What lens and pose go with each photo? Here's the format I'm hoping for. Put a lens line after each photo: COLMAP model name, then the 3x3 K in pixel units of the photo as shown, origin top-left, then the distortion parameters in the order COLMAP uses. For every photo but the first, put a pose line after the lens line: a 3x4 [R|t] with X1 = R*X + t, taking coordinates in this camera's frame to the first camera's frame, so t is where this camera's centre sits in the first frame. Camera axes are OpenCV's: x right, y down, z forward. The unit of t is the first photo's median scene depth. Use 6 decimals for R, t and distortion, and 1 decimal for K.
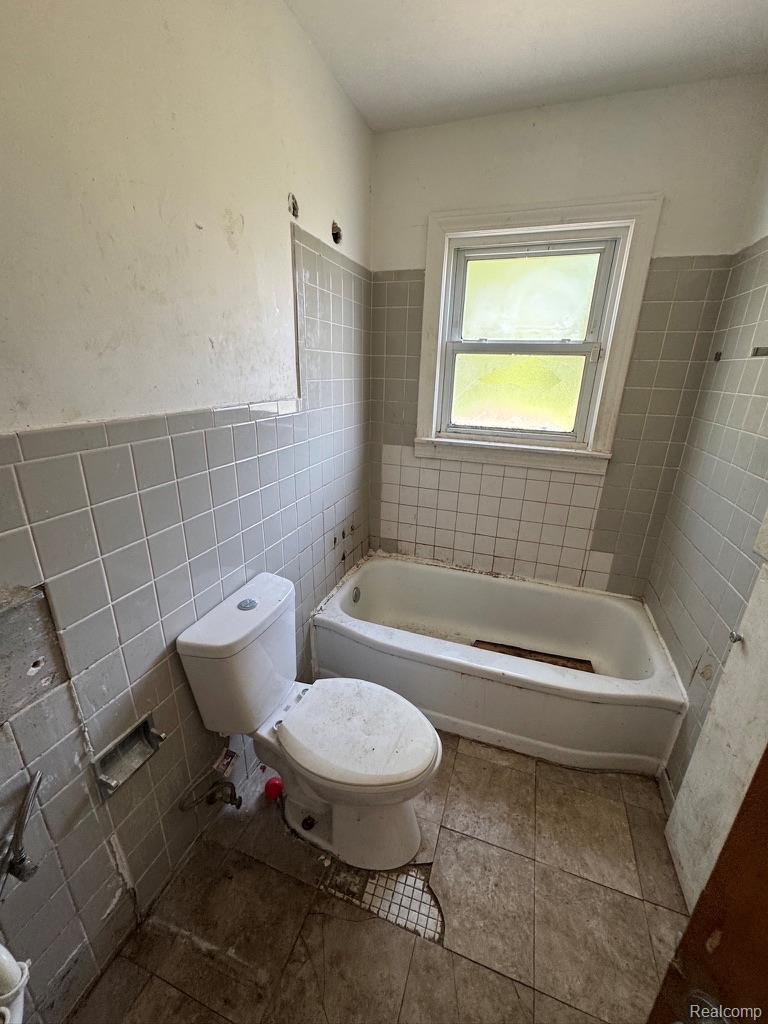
lens RADIAL K [[409.6, 0, 382.6], [0, 409.6, 512.7], [0, 0, 1]] dist [-0.003815, 0.000763]
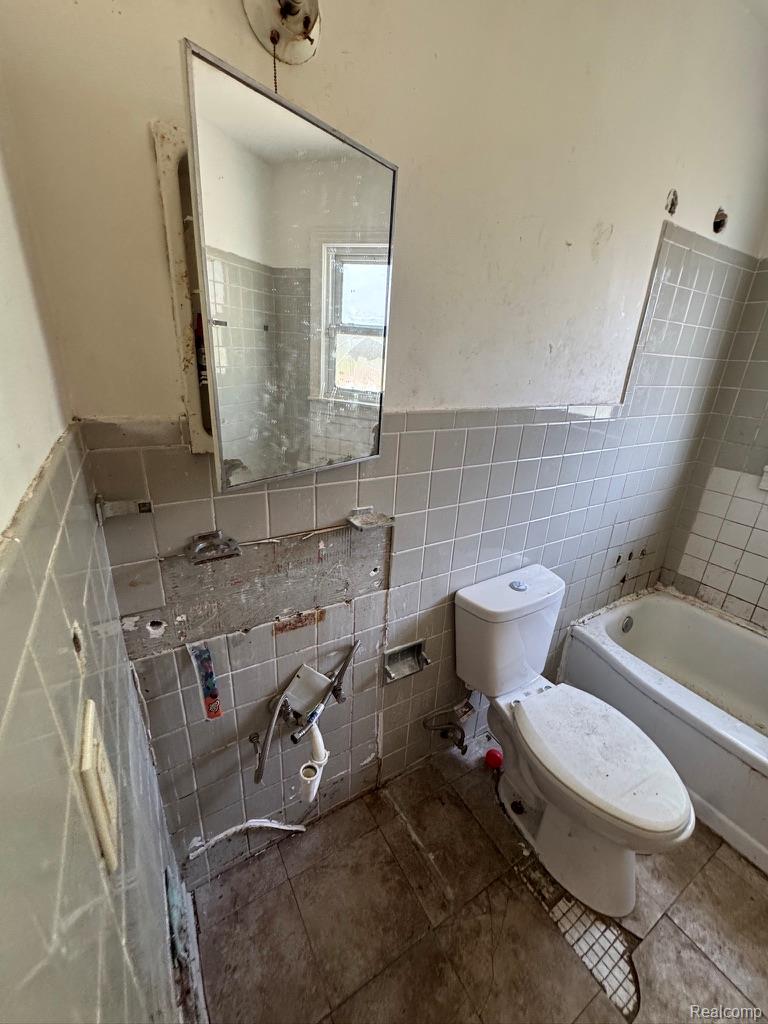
lens RADIAL K [[409.6, 0, 386.1], [0, 409.6, 513.5], [0, 0, 1]] dist [-0.003815, 0.000763]
pose [[0.773148, 0.236518, -0.588473, -0.004986], [-0.236603, 0.968440, 0.078380, 0.034756], [0.588439, 0.078635, 0.804709, -0.110886]]
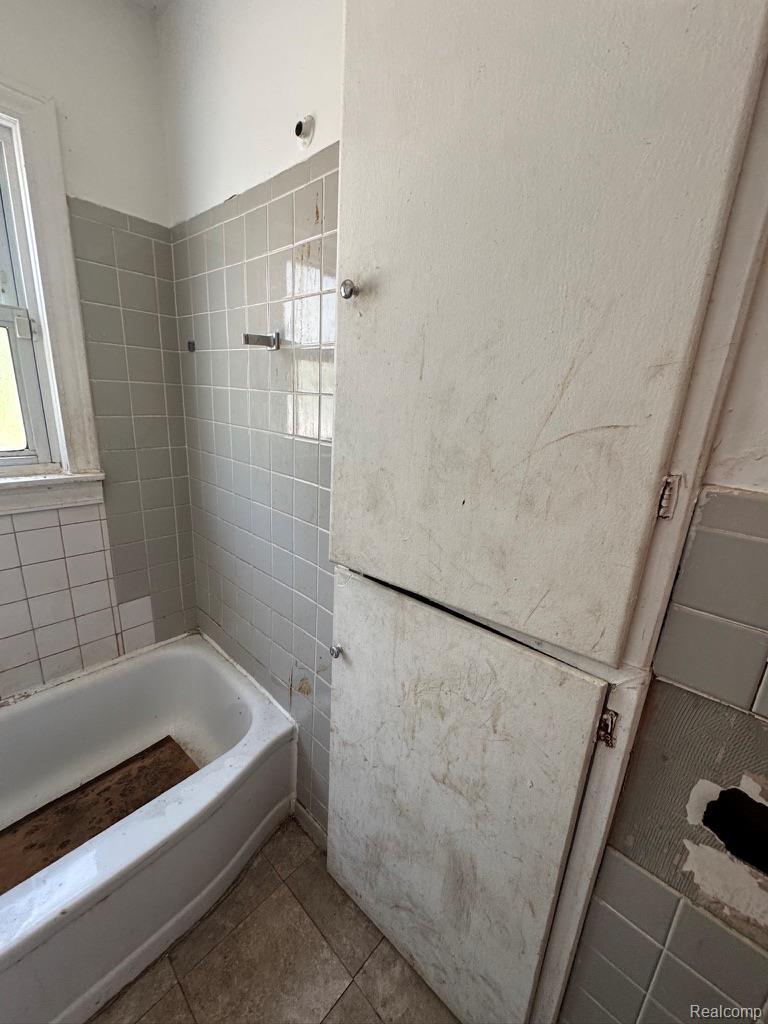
lens RADIAL K [[409.6, 0, 386.1], [0, 409.6, 511.0], [0, 0, 1]] dist [-0.003815, 0.000763]
pose [[0.387737, -0.251446, 0.886812, 0.092128], [0.256841, 0.953444, 0.158042, -0.061009], [-0.885264, 0.166491, 0.434267, 0.241607]]
